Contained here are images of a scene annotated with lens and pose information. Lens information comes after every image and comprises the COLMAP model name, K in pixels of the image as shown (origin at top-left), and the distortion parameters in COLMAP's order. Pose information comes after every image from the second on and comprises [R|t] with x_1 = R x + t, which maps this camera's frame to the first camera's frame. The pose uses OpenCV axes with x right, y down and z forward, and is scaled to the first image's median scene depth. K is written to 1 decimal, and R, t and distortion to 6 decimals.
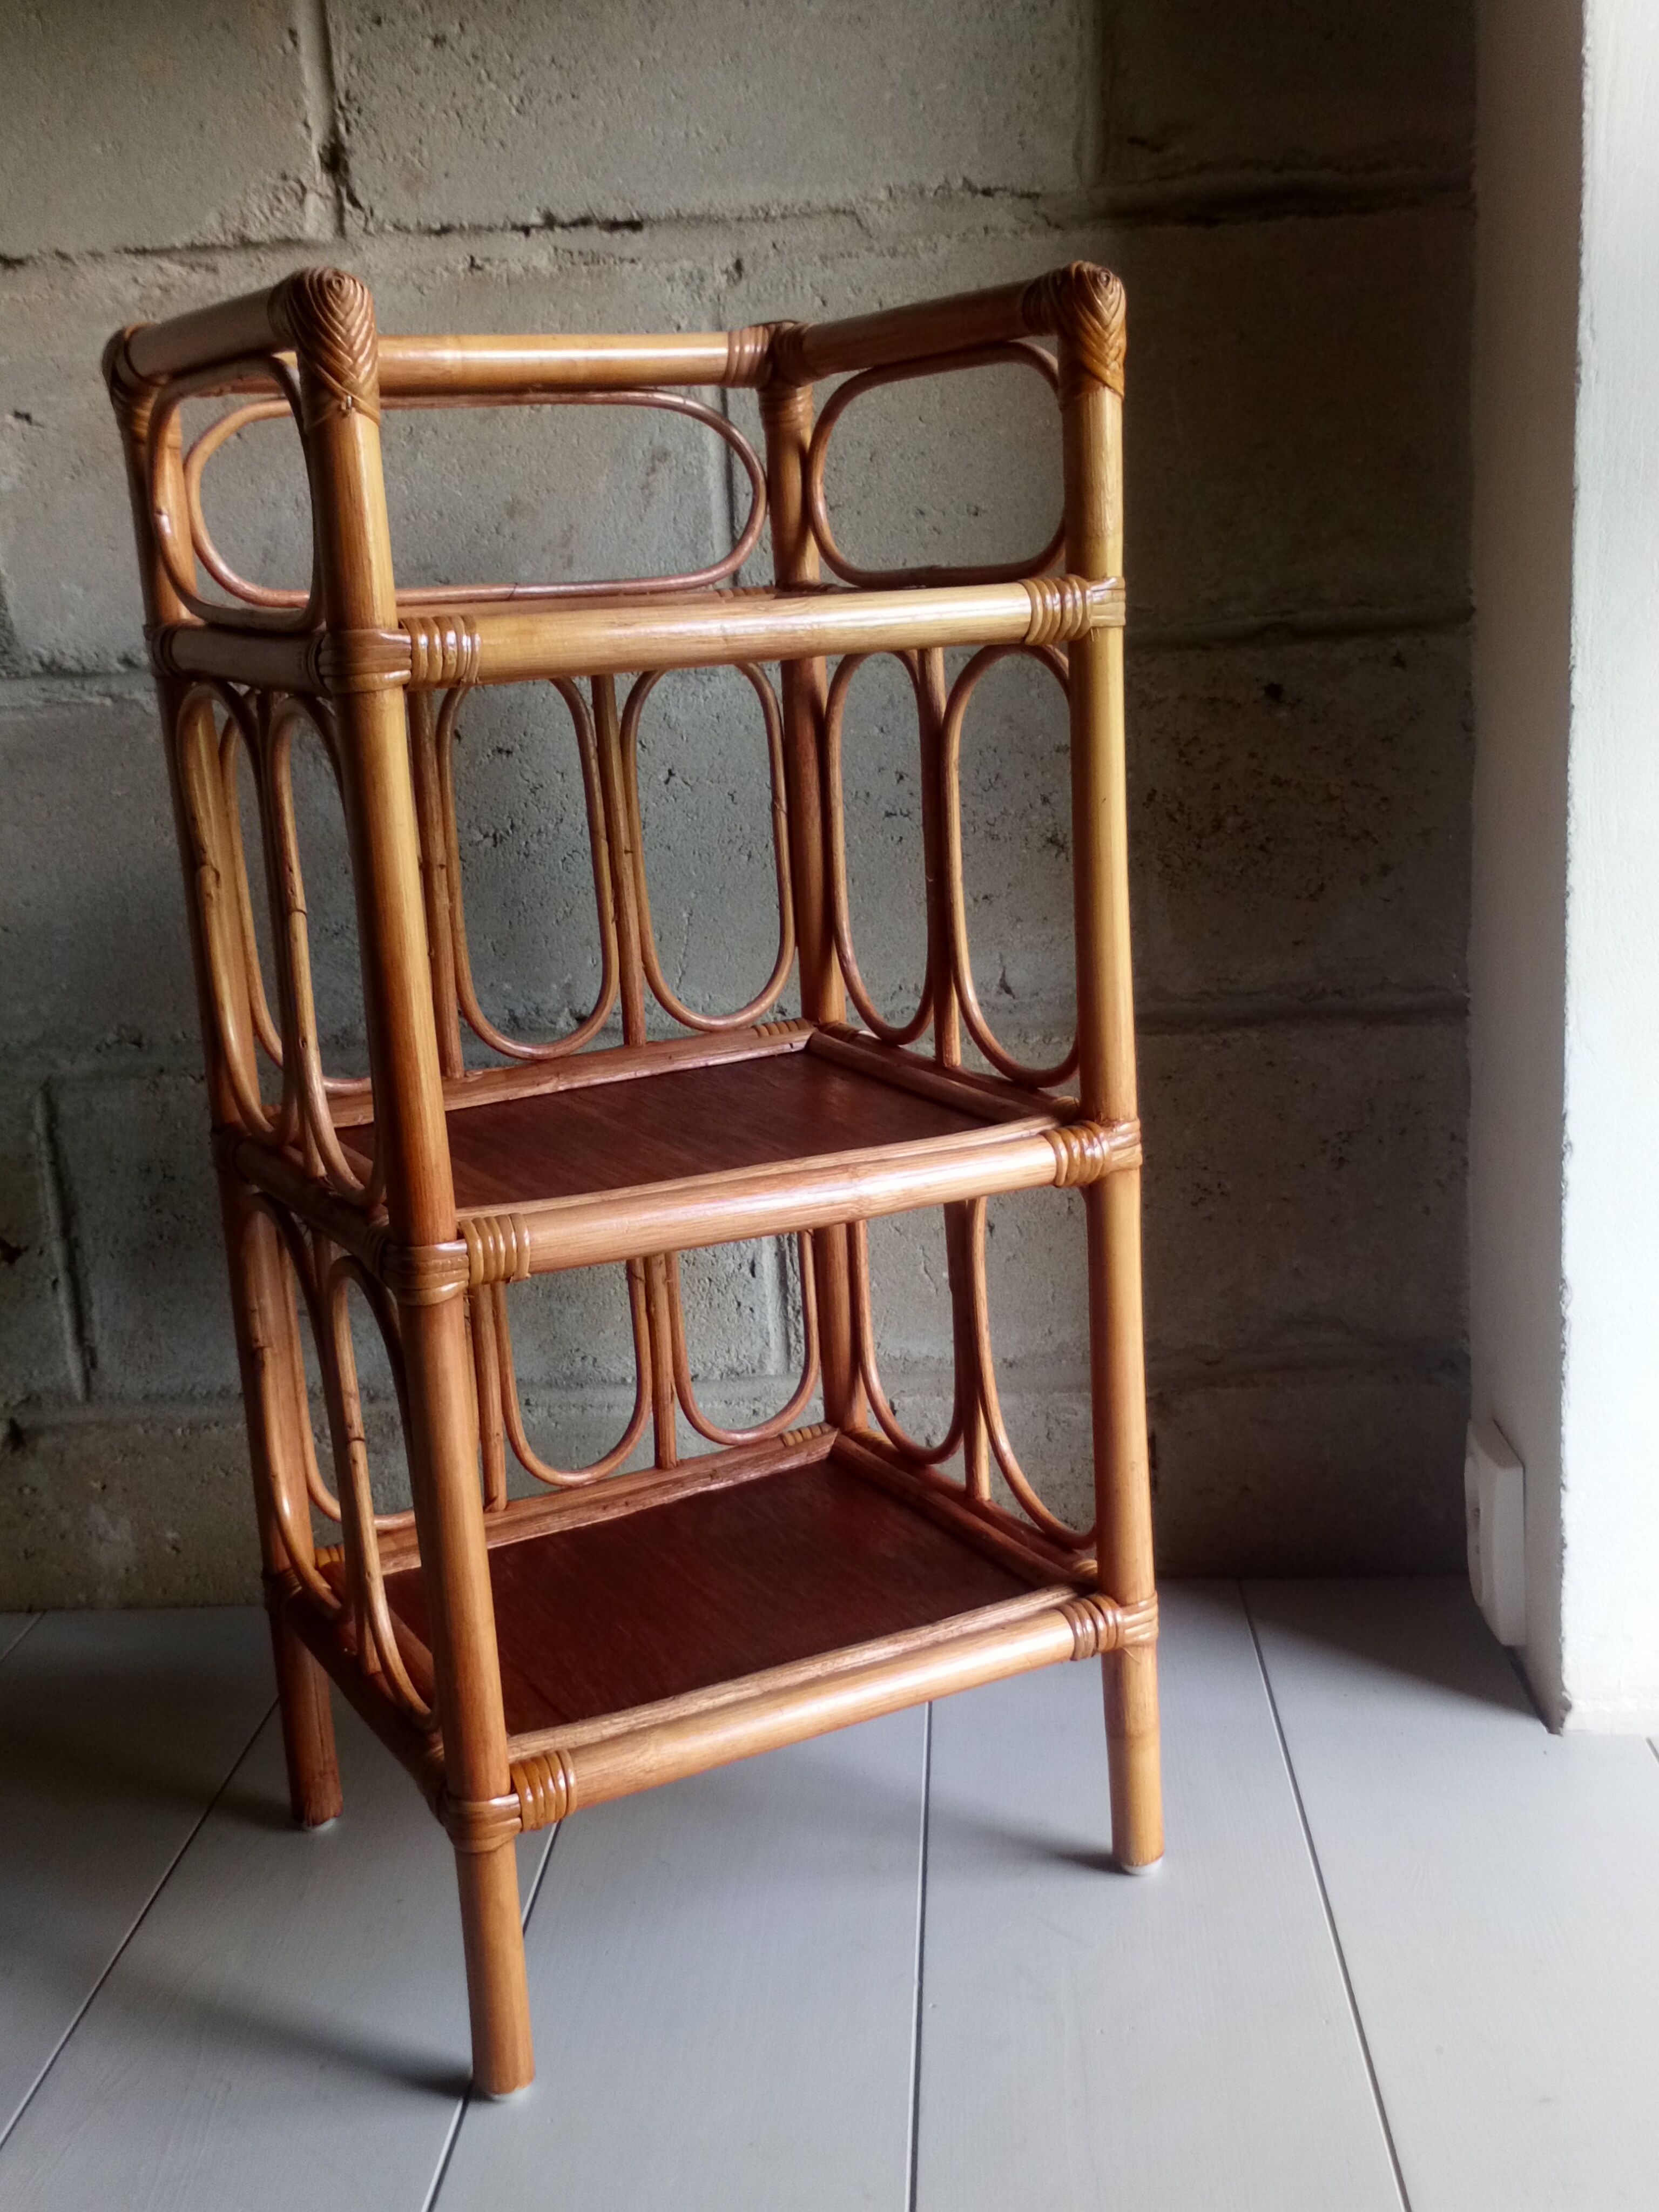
lens RADIAL K [[2509.3, 0, 829.5], [0, 2509.3, 1106.0], [0, 0, 1]] dist [0.139998, -0.263511]
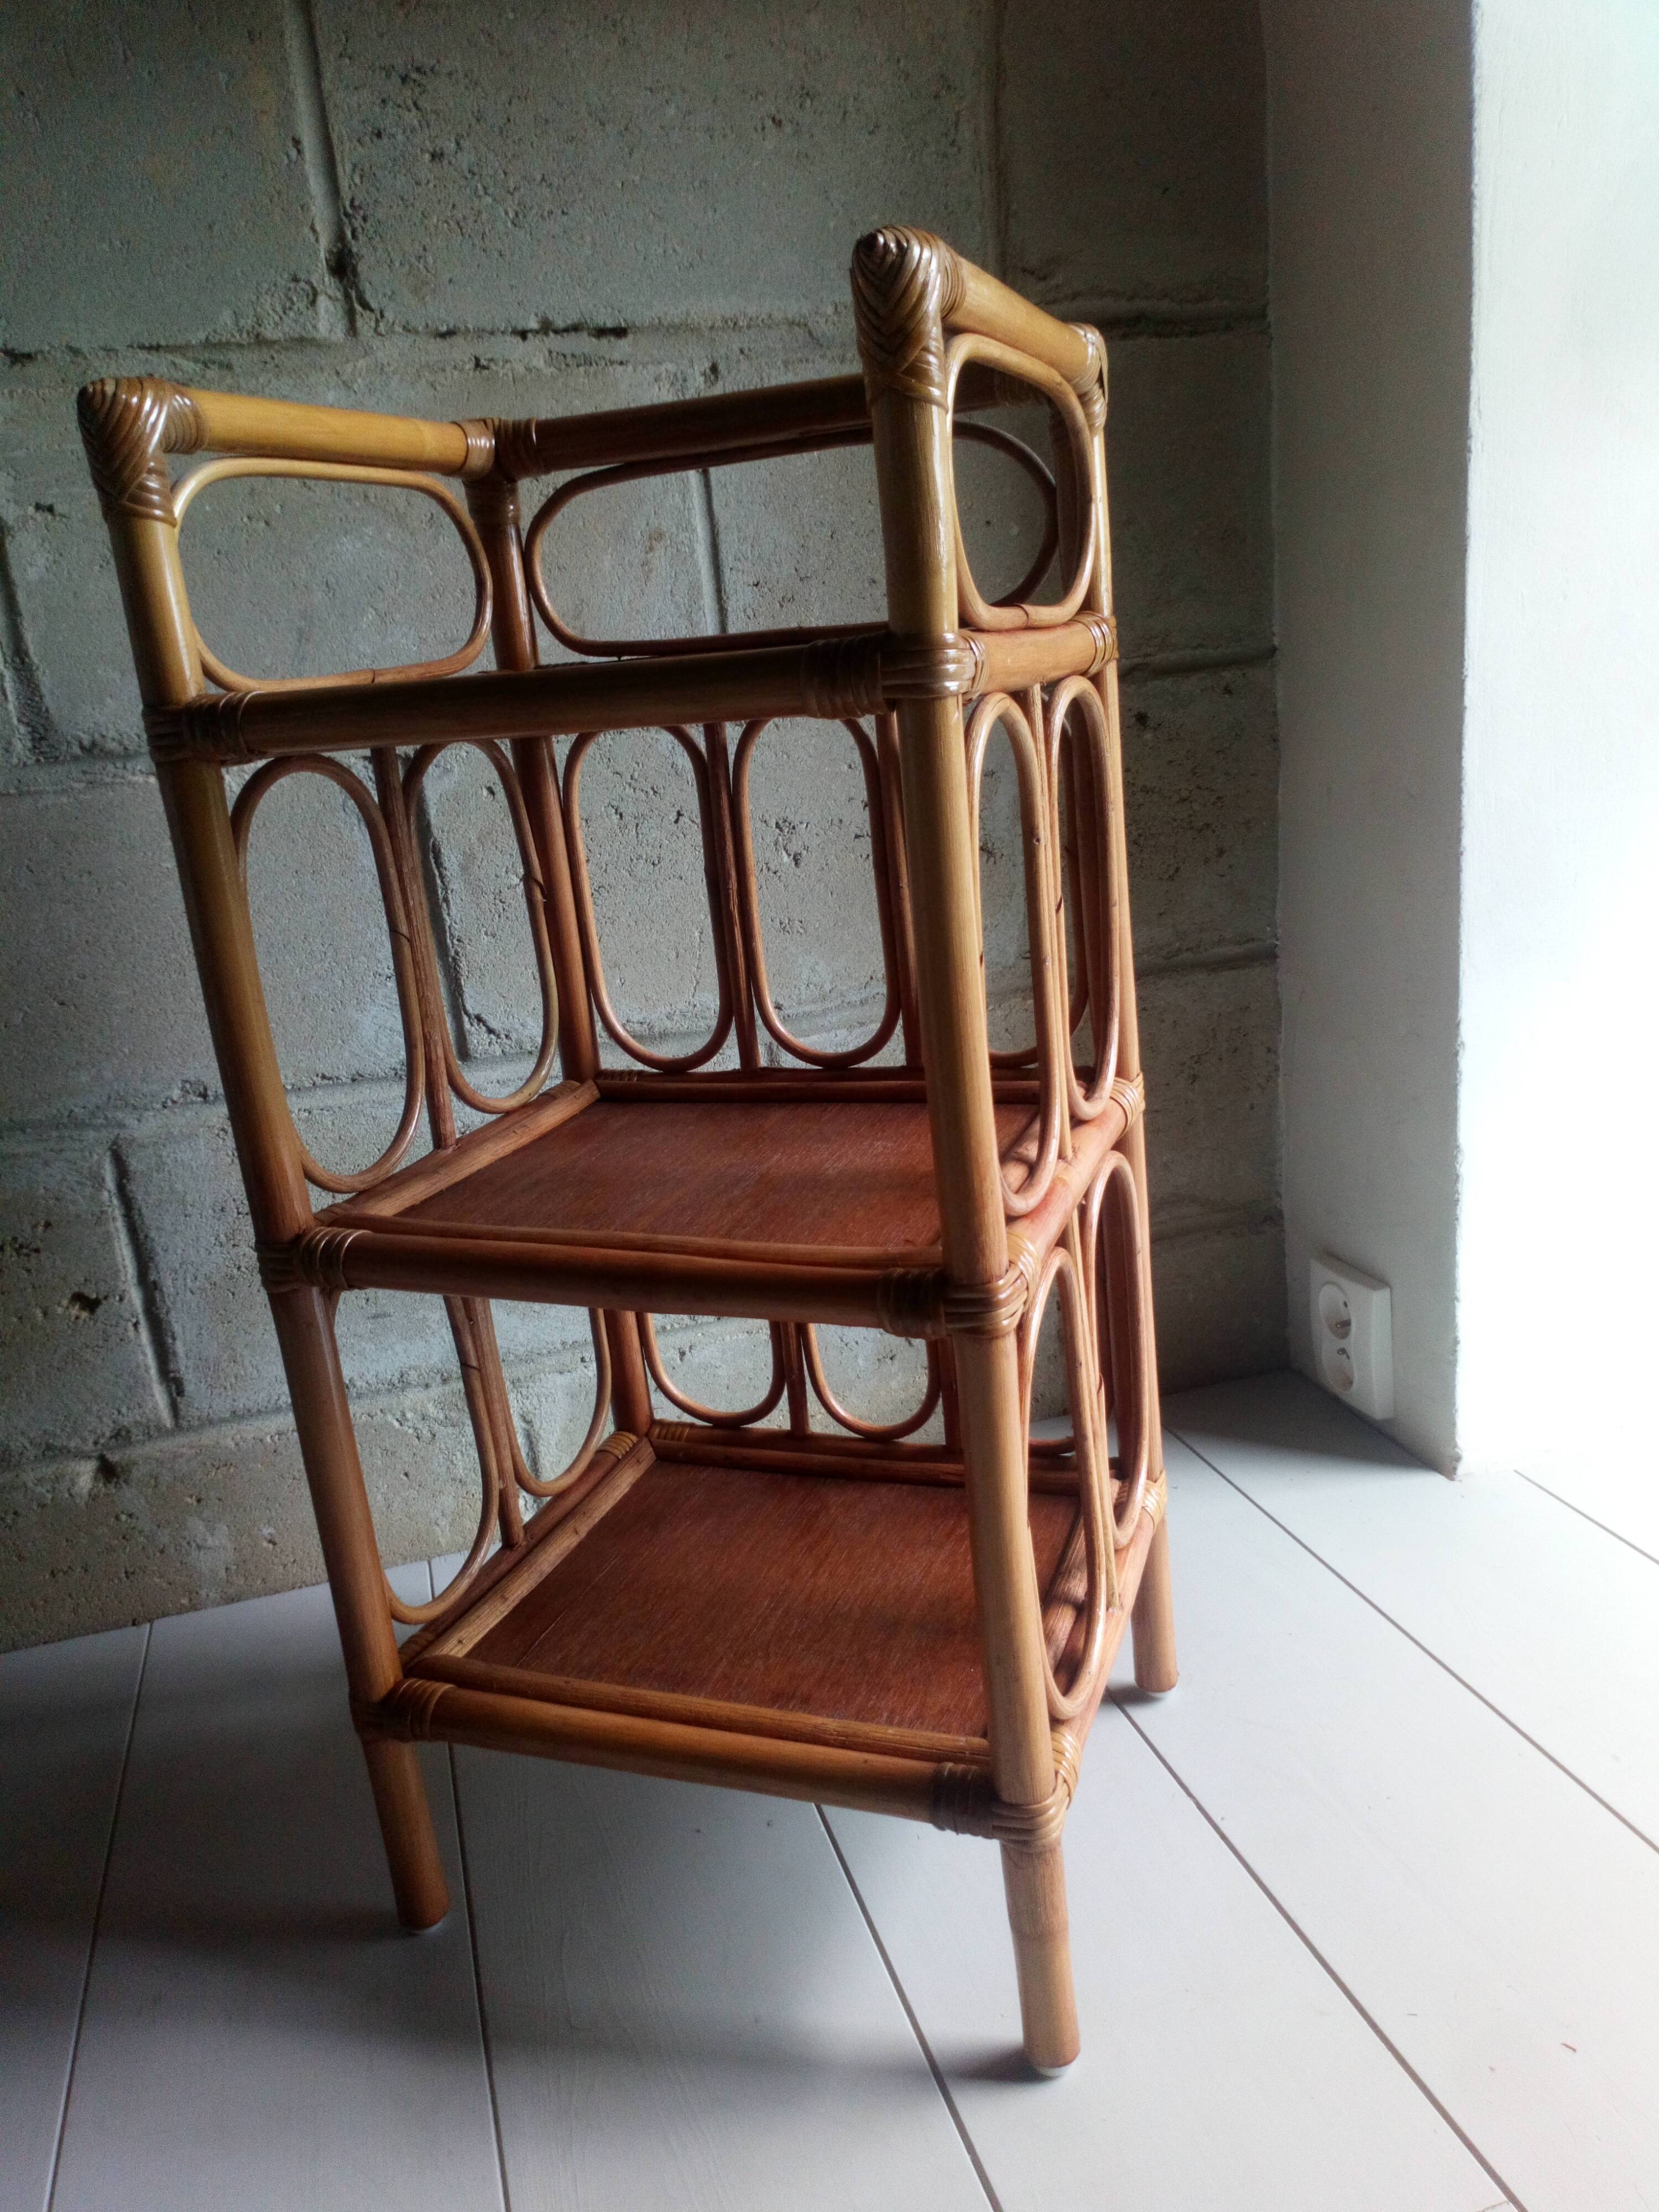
lens RADIAL K [[1676.0, 0, 835.2], [0, 1676.0, 1105.1], [0, 0, 1]] dist [0.101900, -0.142760]
pose [[0.939955, -0.119302, 0.319769, -0.270493], [0.109274, 0.992794, 0.049191, -0.029018], [-0.323333, -0.011295, 0.946218, 0.241687]]
